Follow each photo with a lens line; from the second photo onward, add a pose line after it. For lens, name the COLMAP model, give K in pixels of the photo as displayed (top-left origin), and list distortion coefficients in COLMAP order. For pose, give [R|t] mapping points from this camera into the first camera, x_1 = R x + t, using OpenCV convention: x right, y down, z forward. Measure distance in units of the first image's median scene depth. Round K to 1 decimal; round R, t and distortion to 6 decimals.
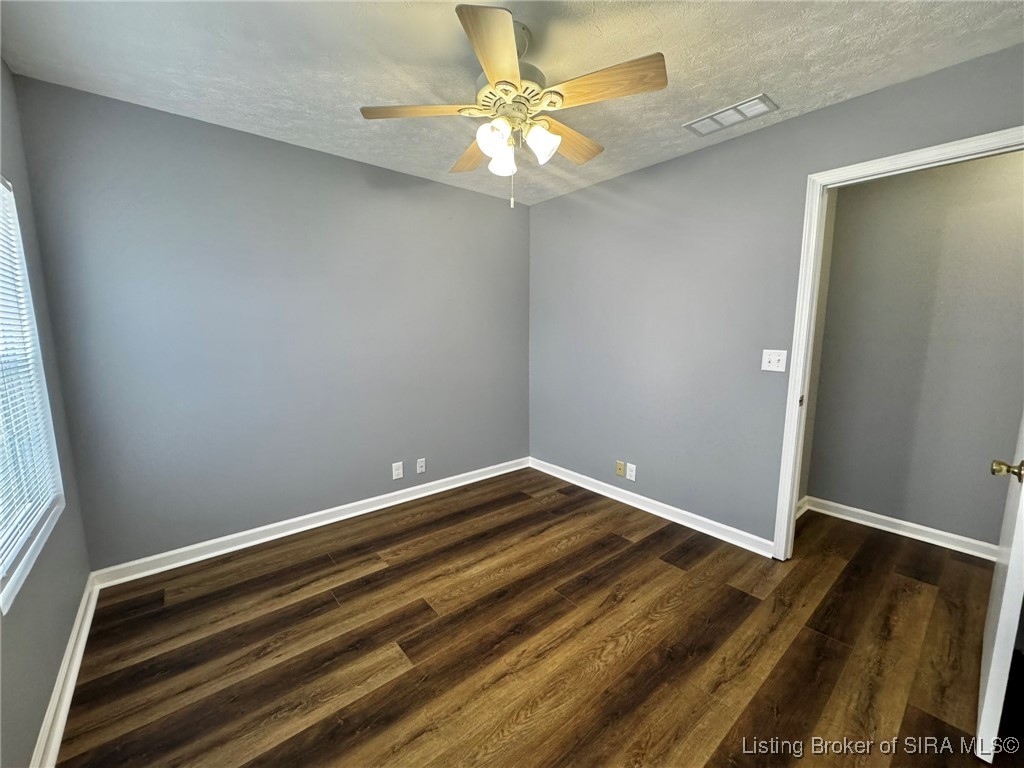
lens RADIAL K [[410.0, 0, 510.8], [0, 410.0, 383.4], [0, 0, 1]] dist [-0.004378, 0.000929]
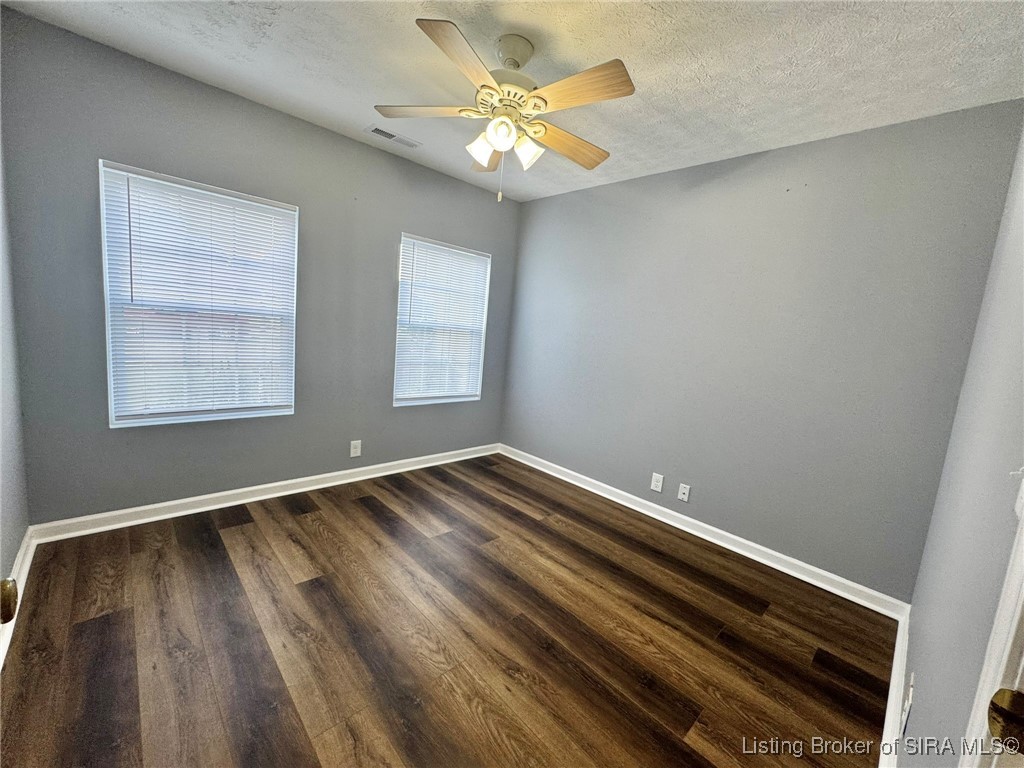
lens RADIAL K [[410.0, 0, 509.9], [0, 410.0, 382.7], [0, 0, 1]] dist [-0.004378, 0.000929]
pose [[0.067922, 0.139013, -0.987959, 0.833897], [-0.221618, 0.967608, 0.120913, -0.067721], [0.972765, 0.210737, 0.096529, 0.731205]]
